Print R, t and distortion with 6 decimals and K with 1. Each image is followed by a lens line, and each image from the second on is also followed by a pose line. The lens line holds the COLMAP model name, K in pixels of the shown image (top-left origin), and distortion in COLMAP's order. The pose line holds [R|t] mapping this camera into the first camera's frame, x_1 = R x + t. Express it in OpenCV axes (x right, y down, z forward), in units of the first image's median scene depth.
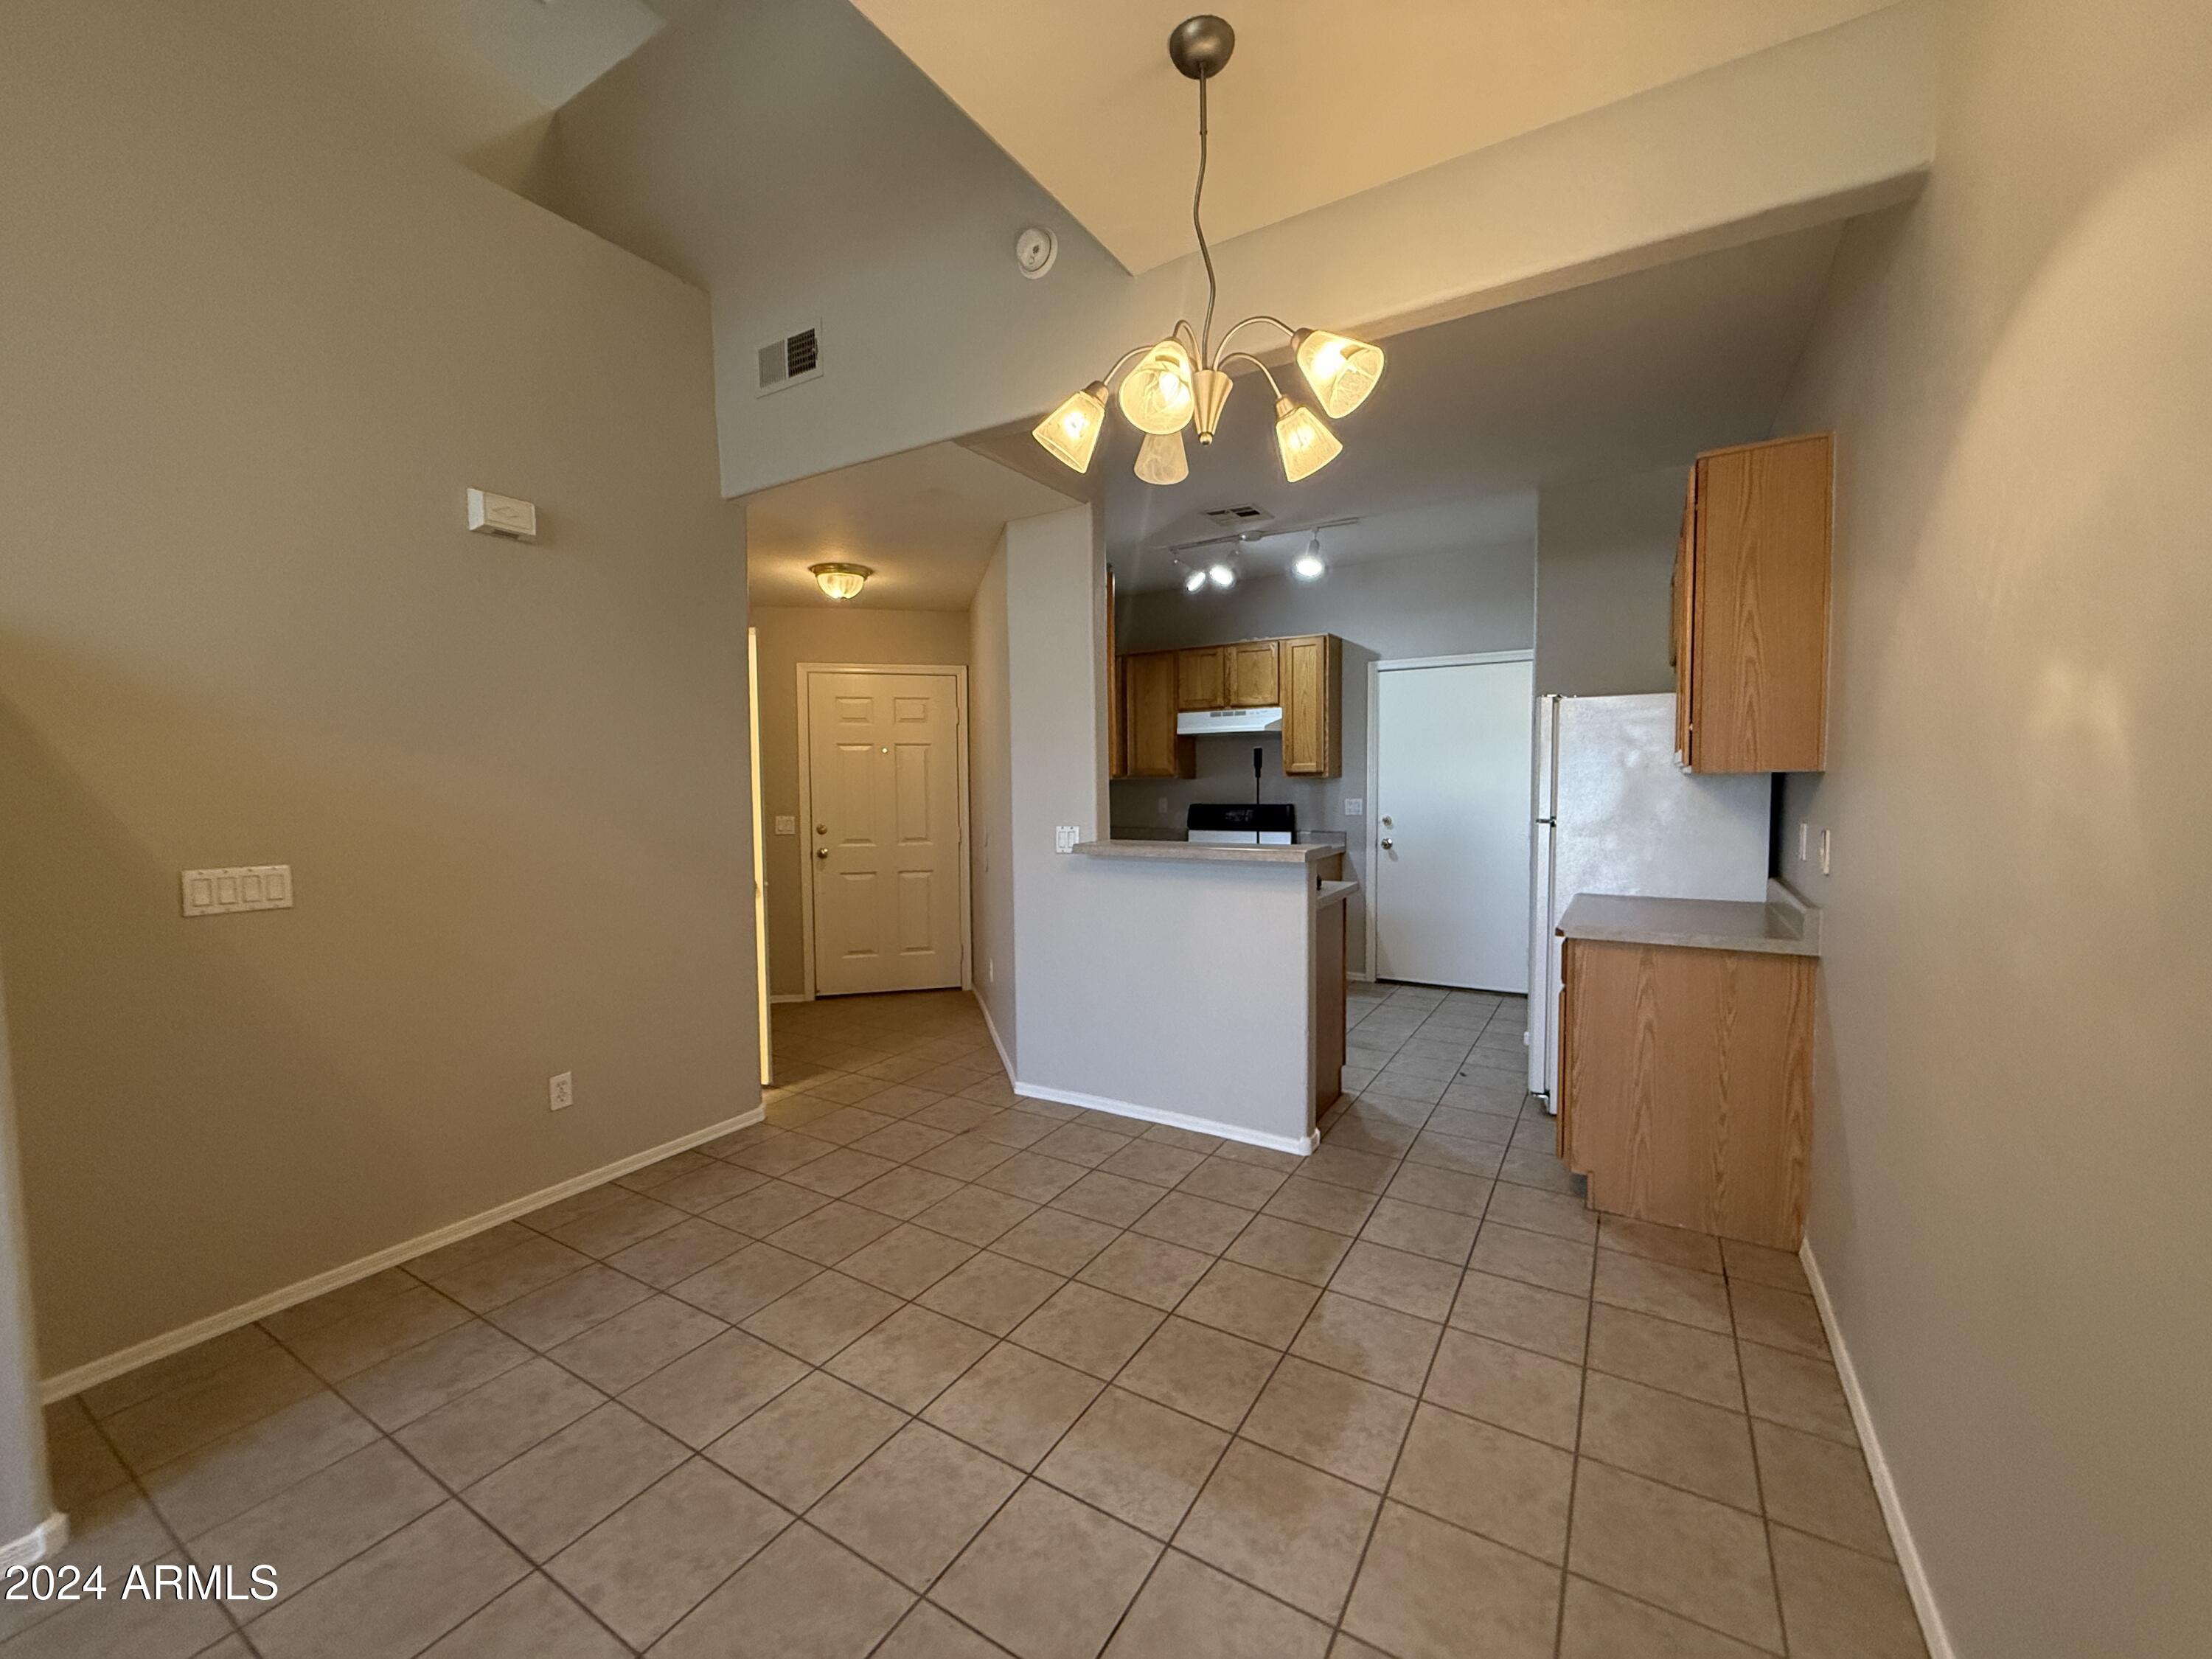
lens RADIAL K [[885.6, 0, 1111.5], [0, 885.6, 822.1], [0, 0, 1]] dist [0.003537, -0.001407]
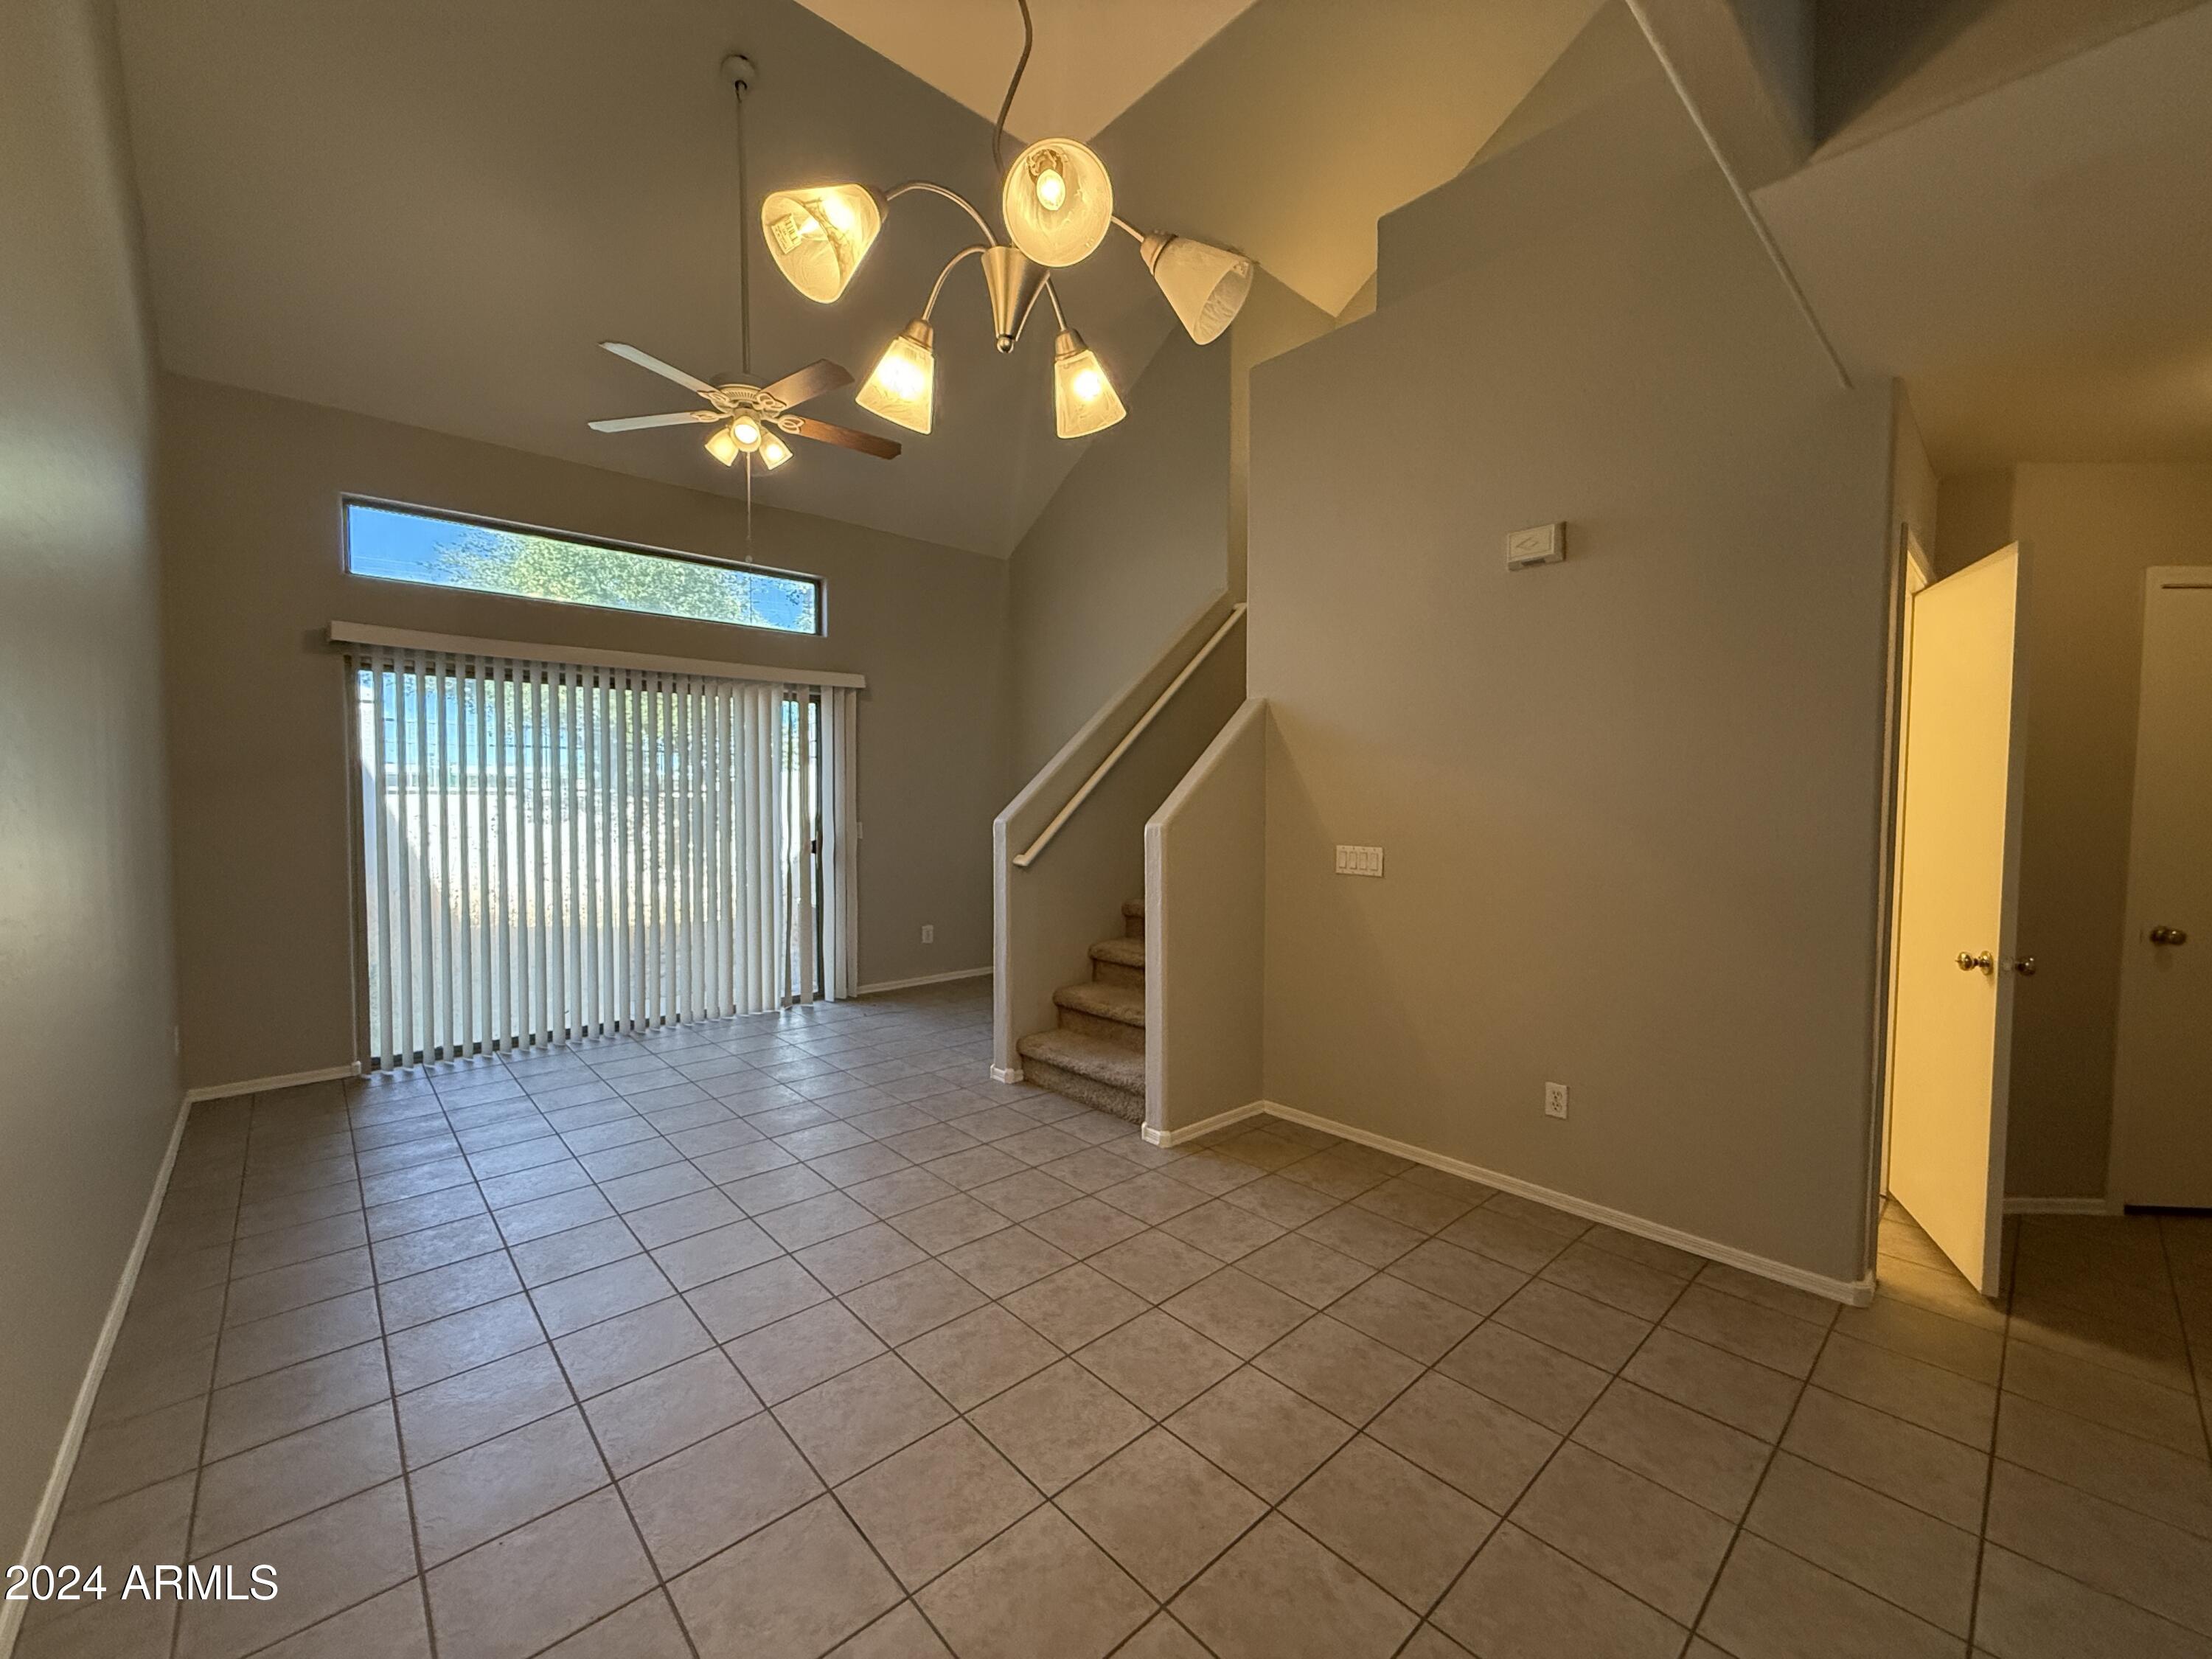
lens RADIAL K [[885.6, 0, 1090.0], [0, 885.6, 819.0], [0, 0, 1]] dist [0.003537, -0.001407]
pose [[-0.298081, 0.036014, -0.953861, 0.454844], [-0.045406, 0.997622, 0.051856, -0.039933], [0.953460, 0.058768, -0.295737, 0.727415]]
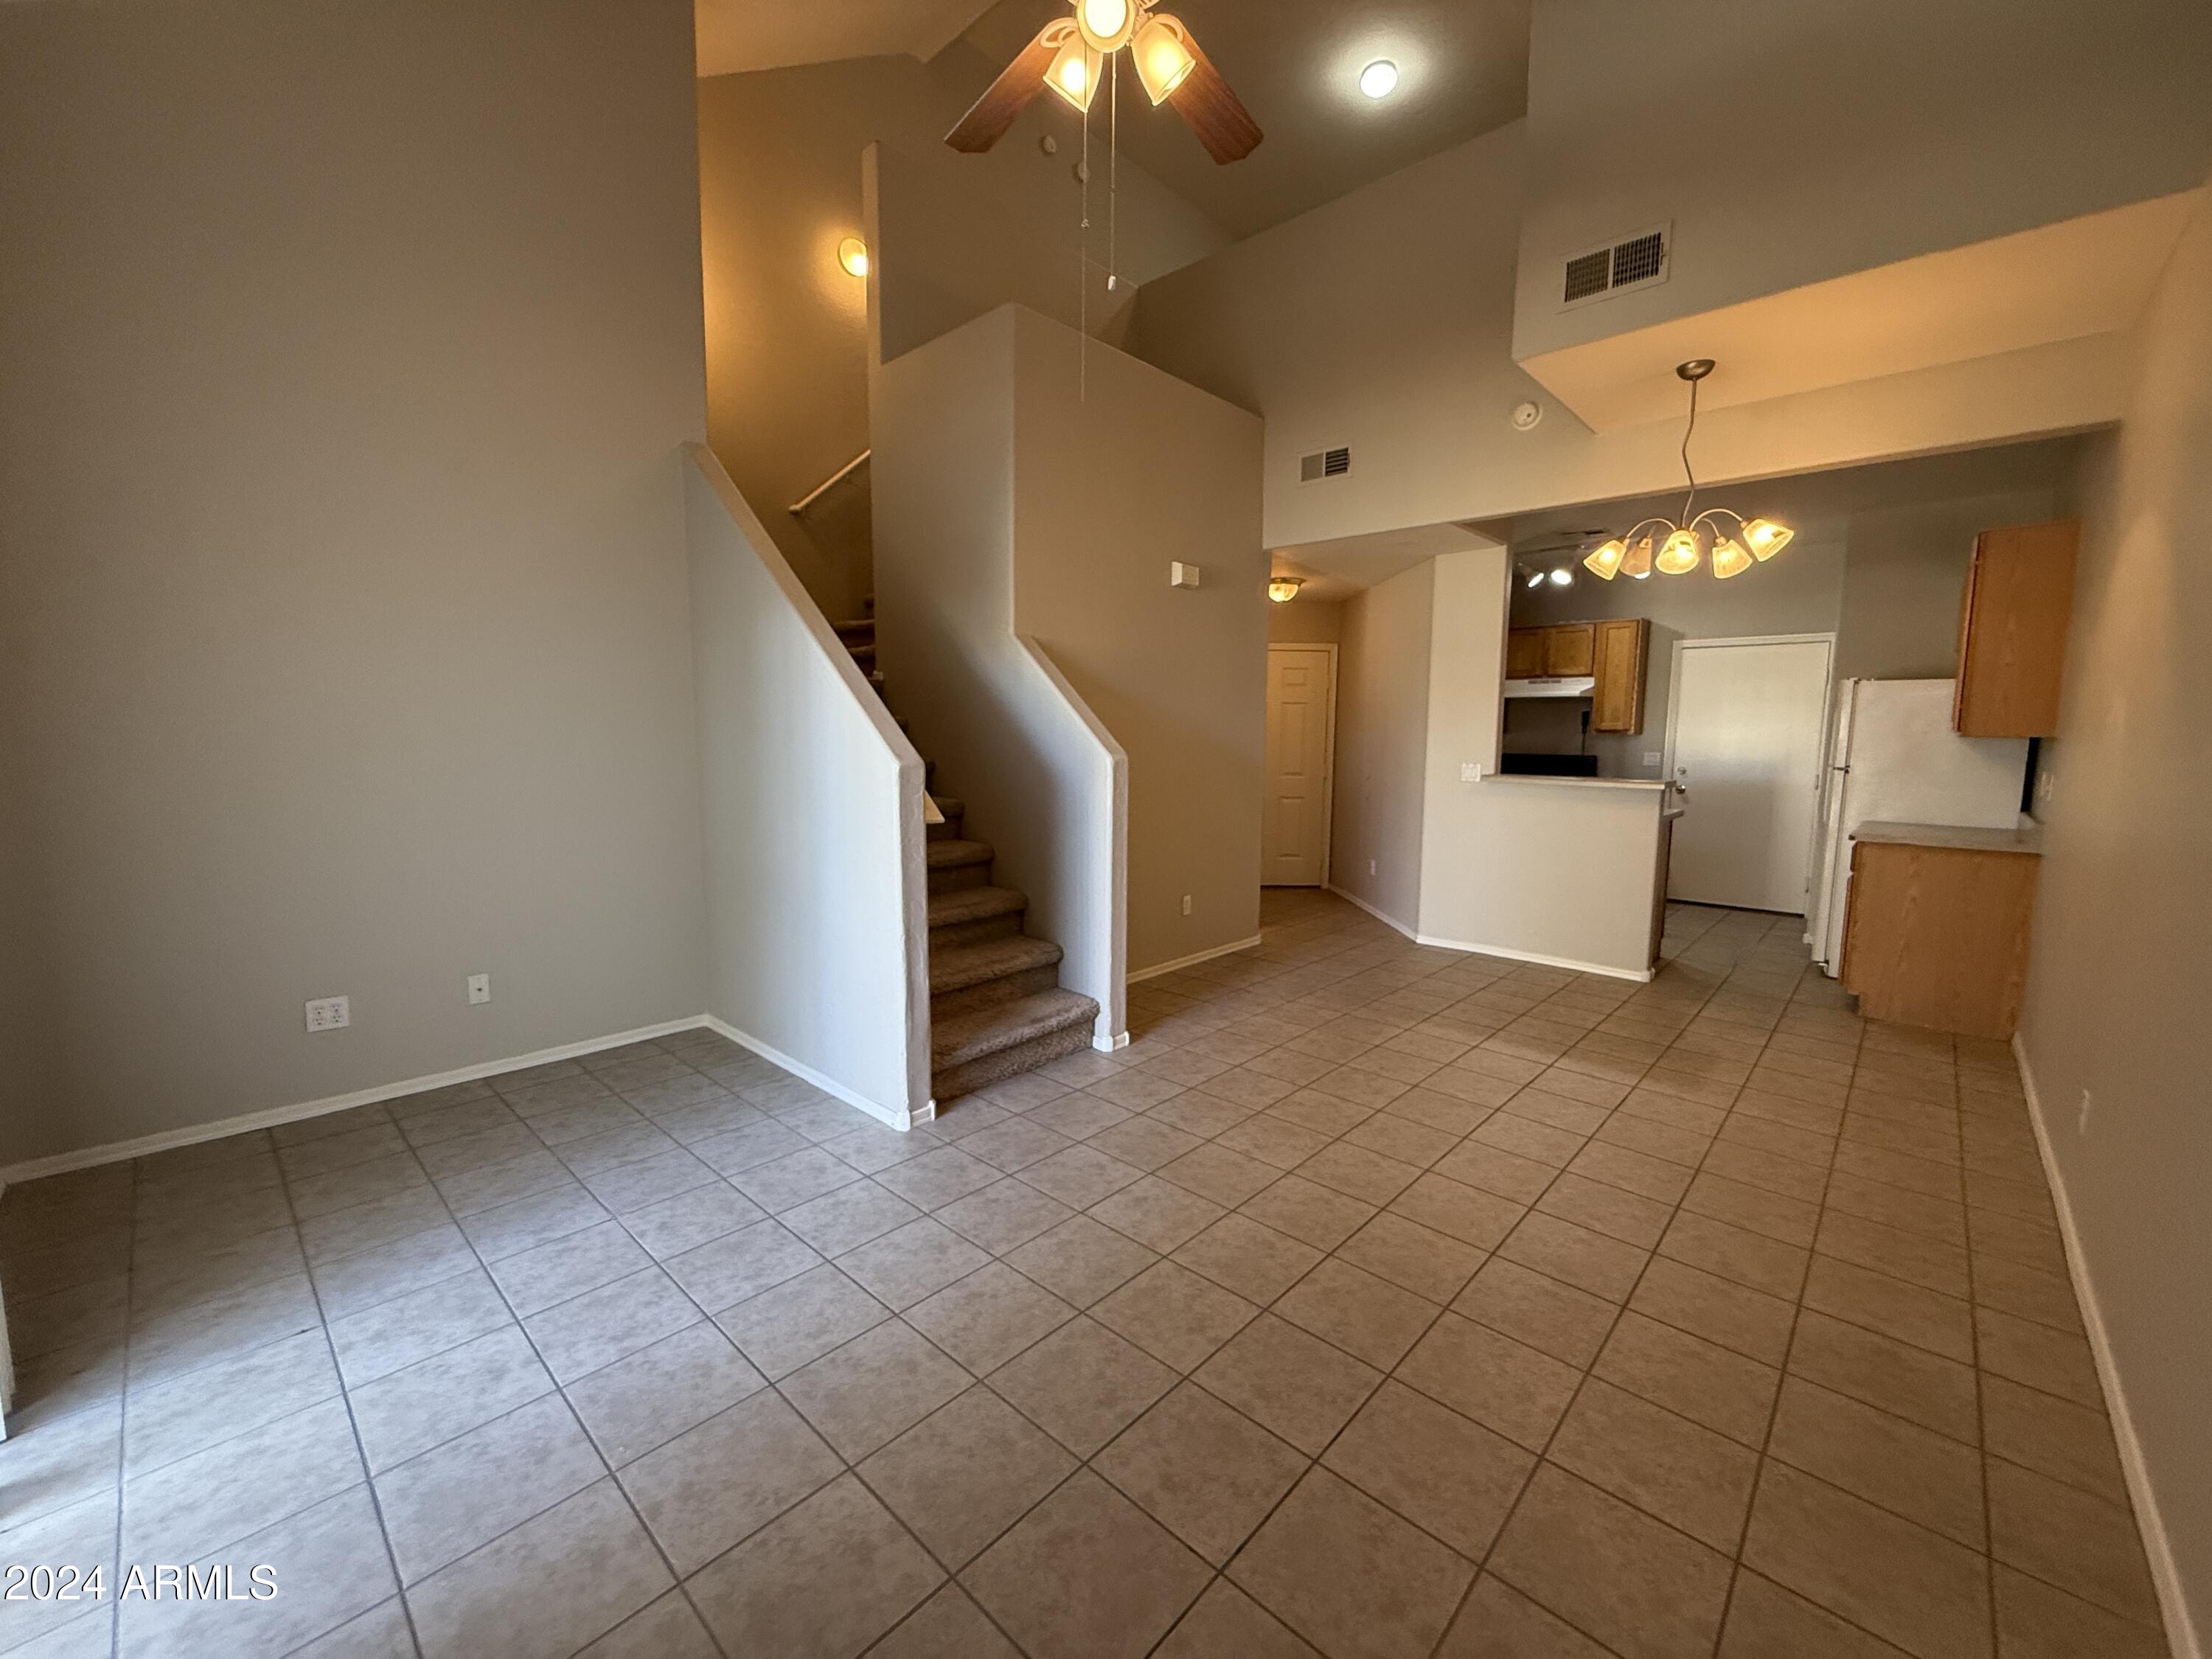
lens RADIAL K [[885.6, 0, 1097.2], [0, 885.6, 832.3], [0, 0, 1]] dist [0.003537, -0.001407]
pose [[0.978801, 0.042813, -0.200291, -0.420966], [-0.029136, 0.997069, 0.070747, 0.038319], [0.202732, -0.063412, 0.977179, -0.691825]]
